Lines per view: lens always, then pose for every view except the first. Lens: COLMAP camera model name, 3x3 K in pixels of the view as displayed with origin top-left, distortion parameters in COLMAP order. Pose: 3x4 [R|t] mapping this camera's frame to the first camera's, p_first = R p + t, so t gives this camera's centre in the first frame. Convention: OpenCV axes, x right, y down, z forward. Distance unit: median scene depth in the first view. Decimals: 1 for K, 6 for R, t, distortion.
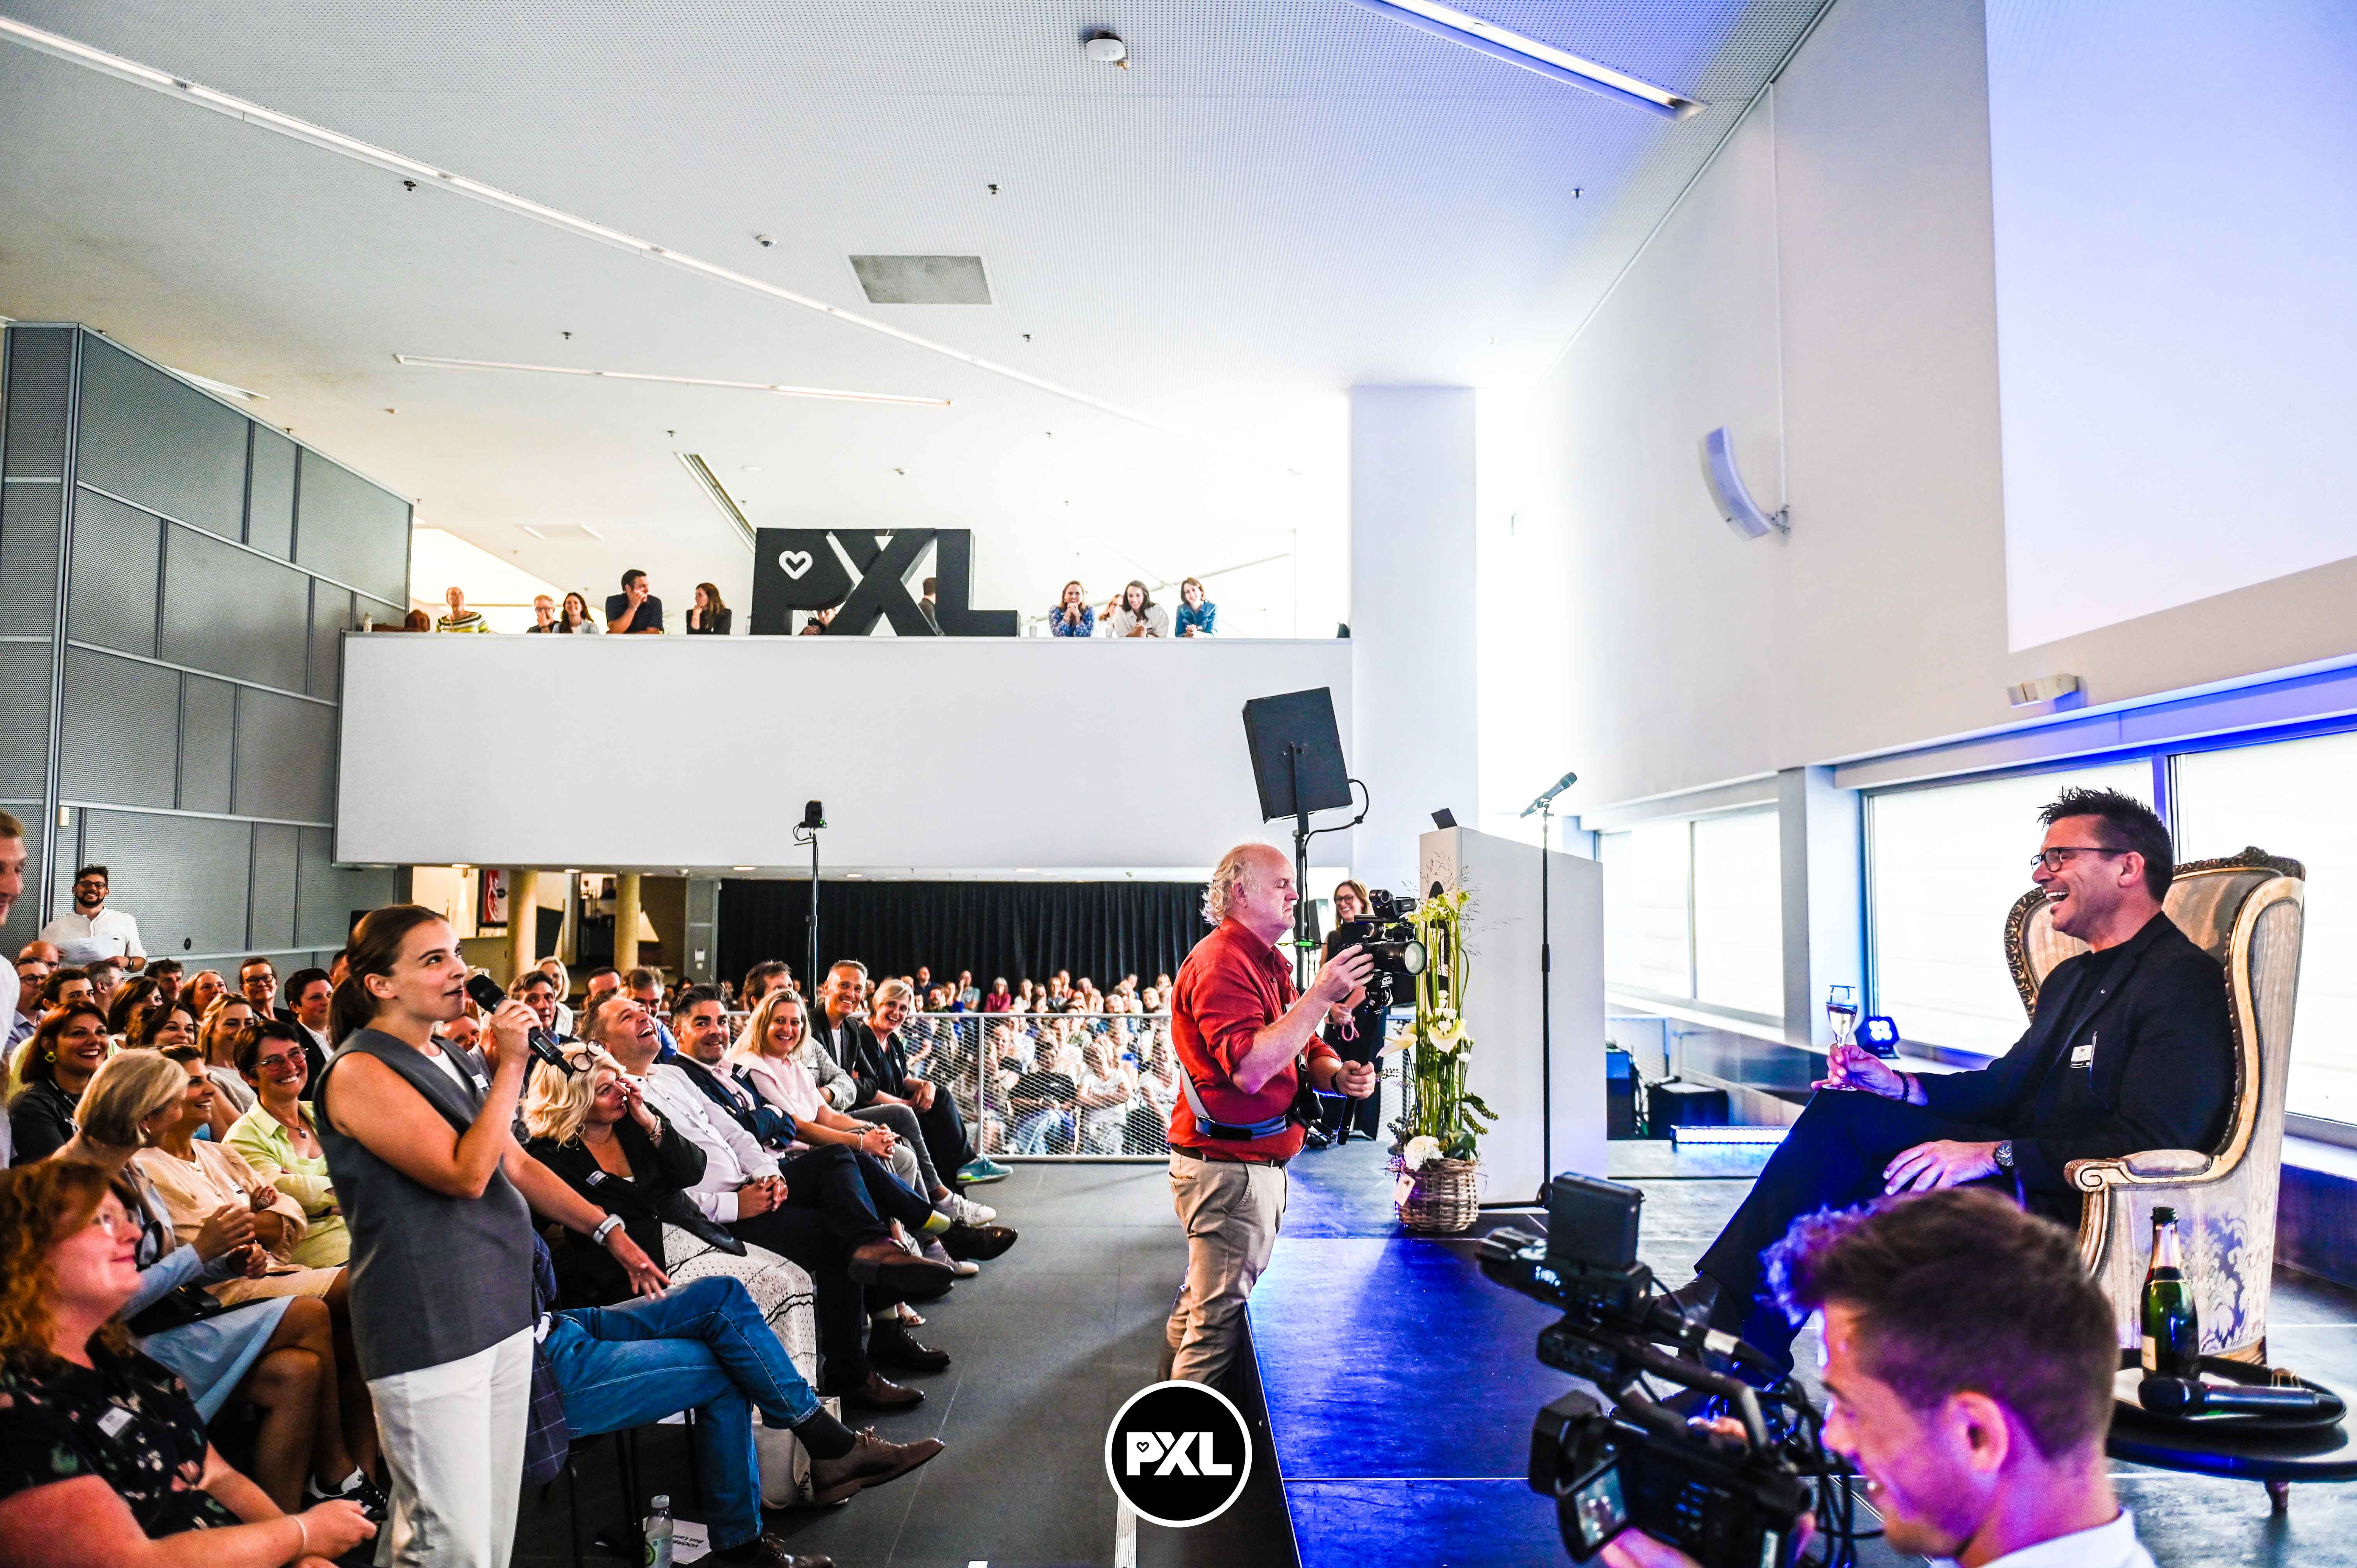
lens RADIAL K [[1635.9, 0, 1178.5], [0, 1635.9, 784.0], [0, 0, 1]] dist [-0.001624, 0.005824]
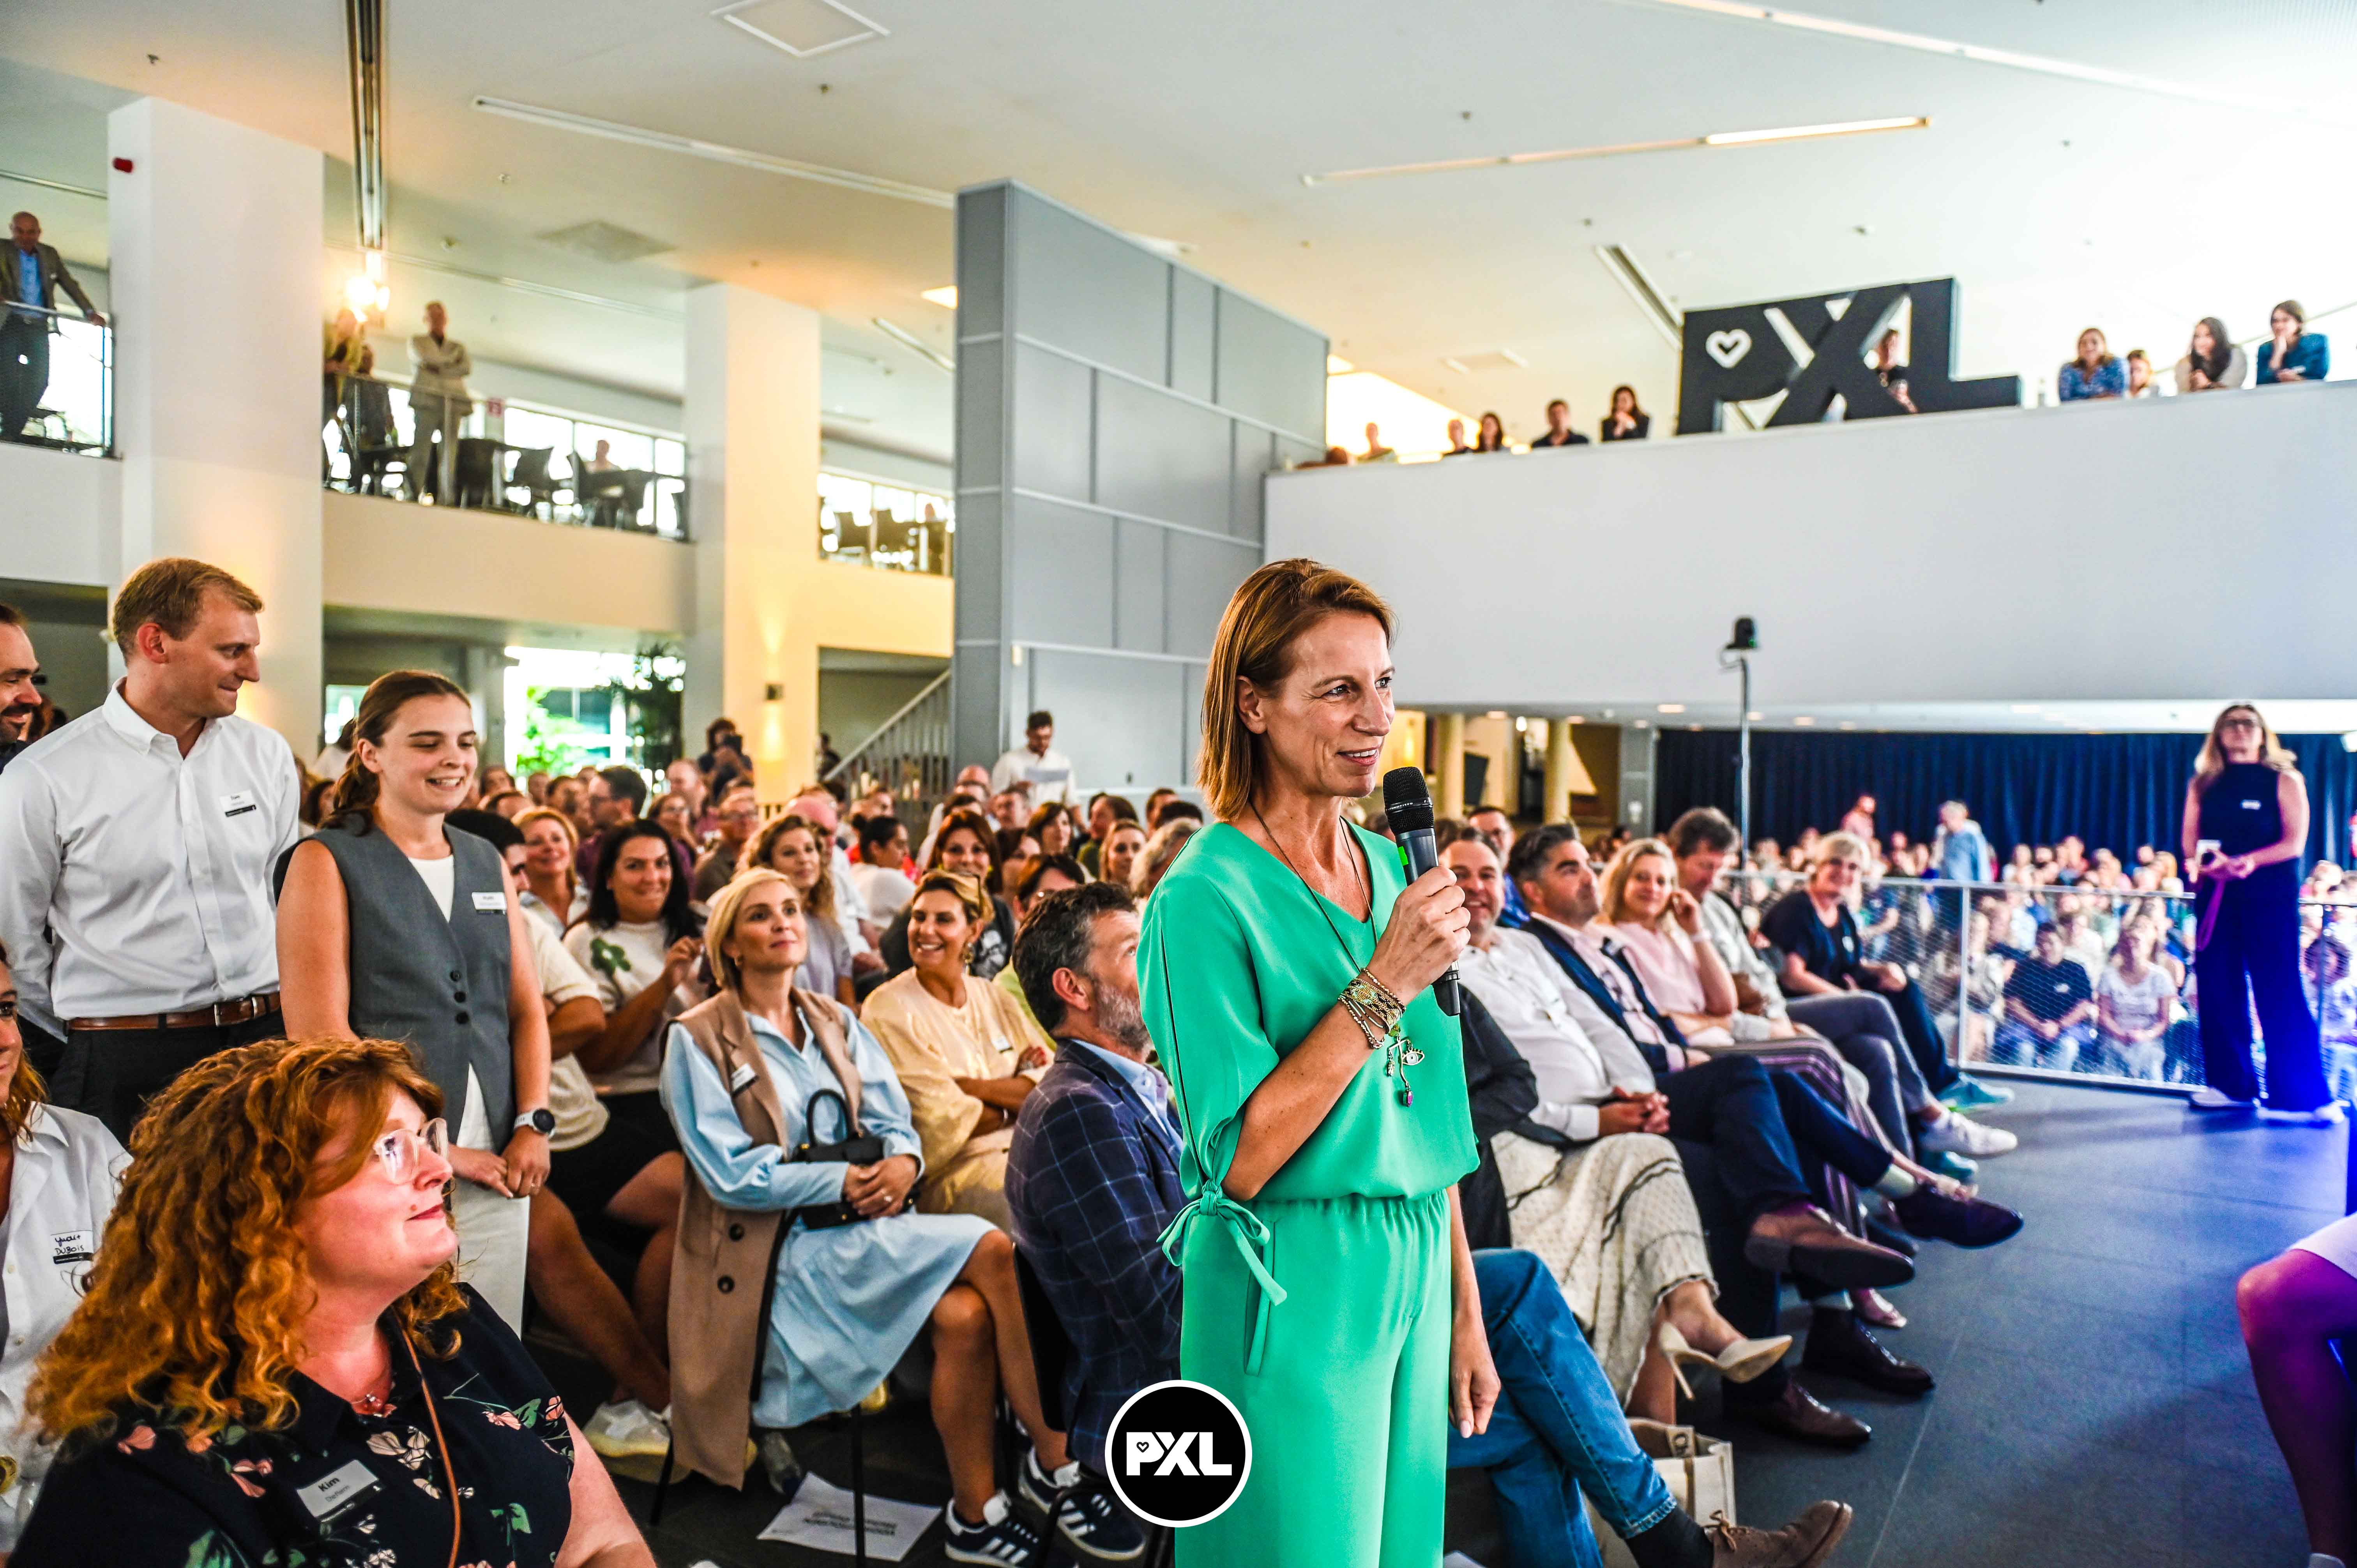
lens RADIAL K [[1631.5, 0, 1172.6], [0, 1631.5, 792.2], [0, 0, 1]] dist [-0.006099, 0.000252]
pose [[0.842167, 0.018727, -0.538892, -0.017242], [0.030890, 0.996080, 0.082889, 0.016599], [0.538332, -0.086453, 0.838287, 0.118491]]
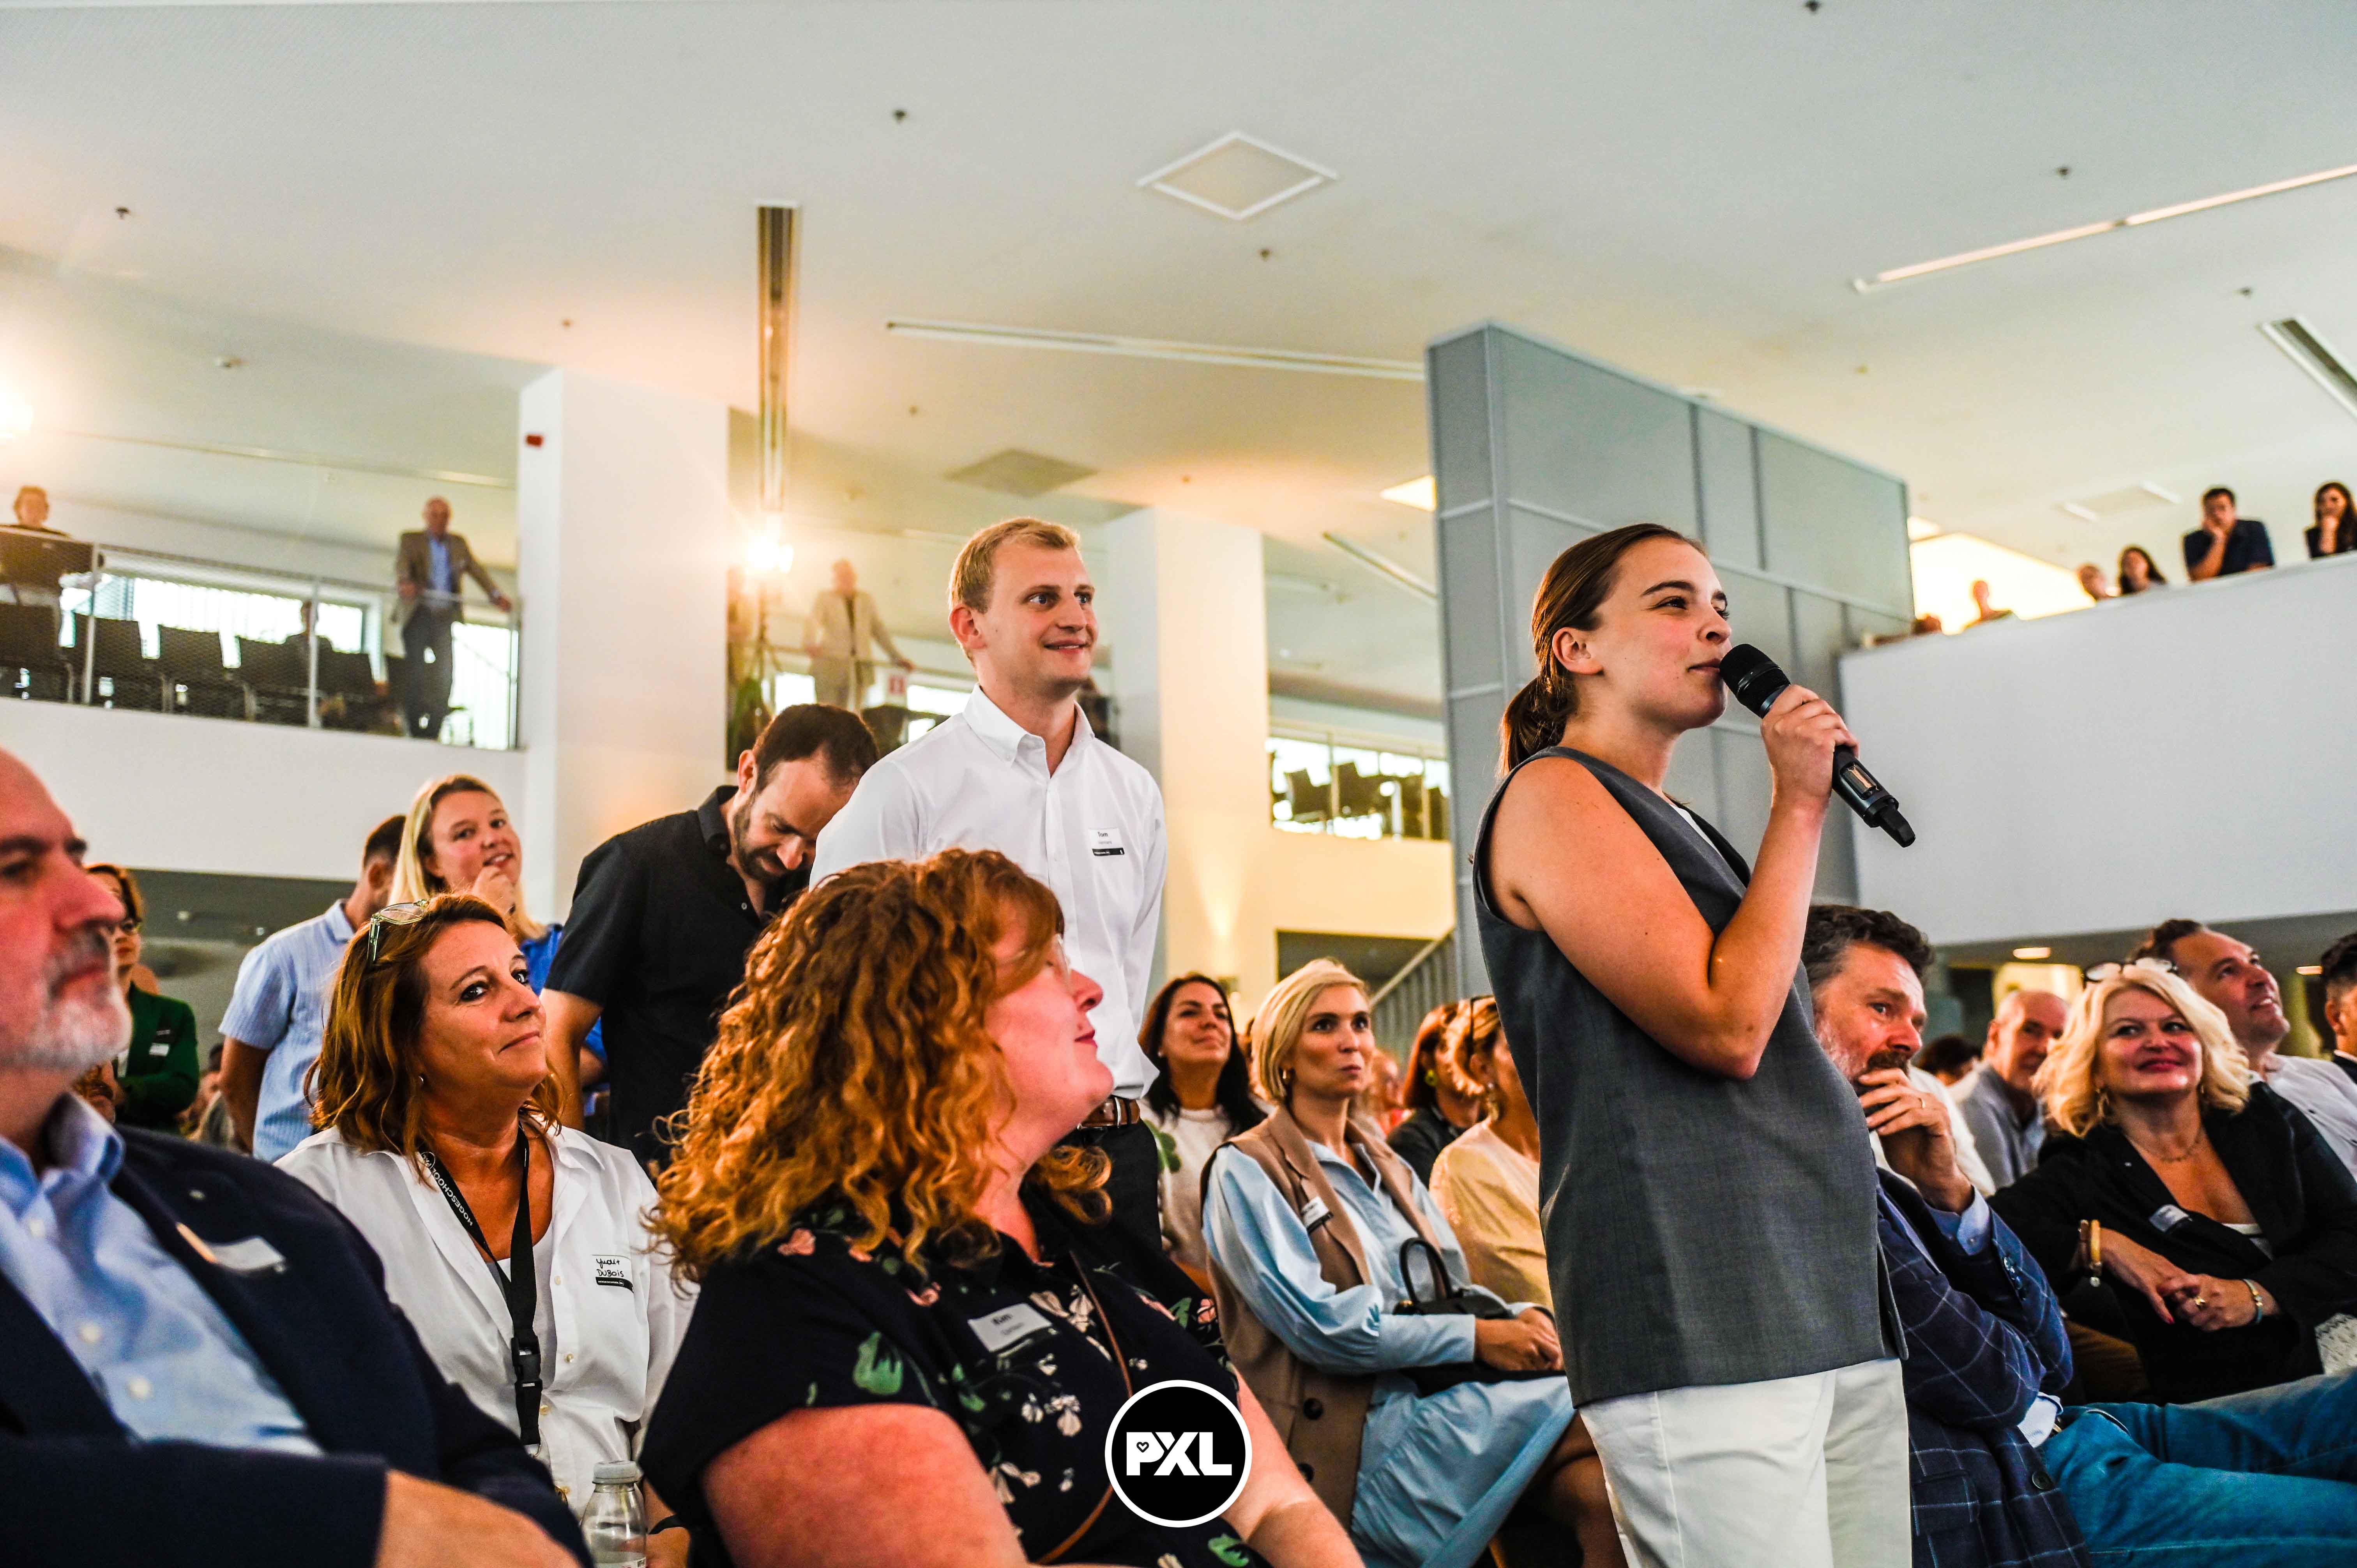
lens RADIAL K [[2074.8, 0, 1178.5], [0, 2074.8, 784.0], [0, 0, 1]] dist [0.002330, -0.026122]
pose [[0.679067, -0.140893, -0.720428, -0.023198], [0.088237, 0.989959, -0.110434, 0.050139], [0.728754, 0.011424, 0.684681, 0.101136]]
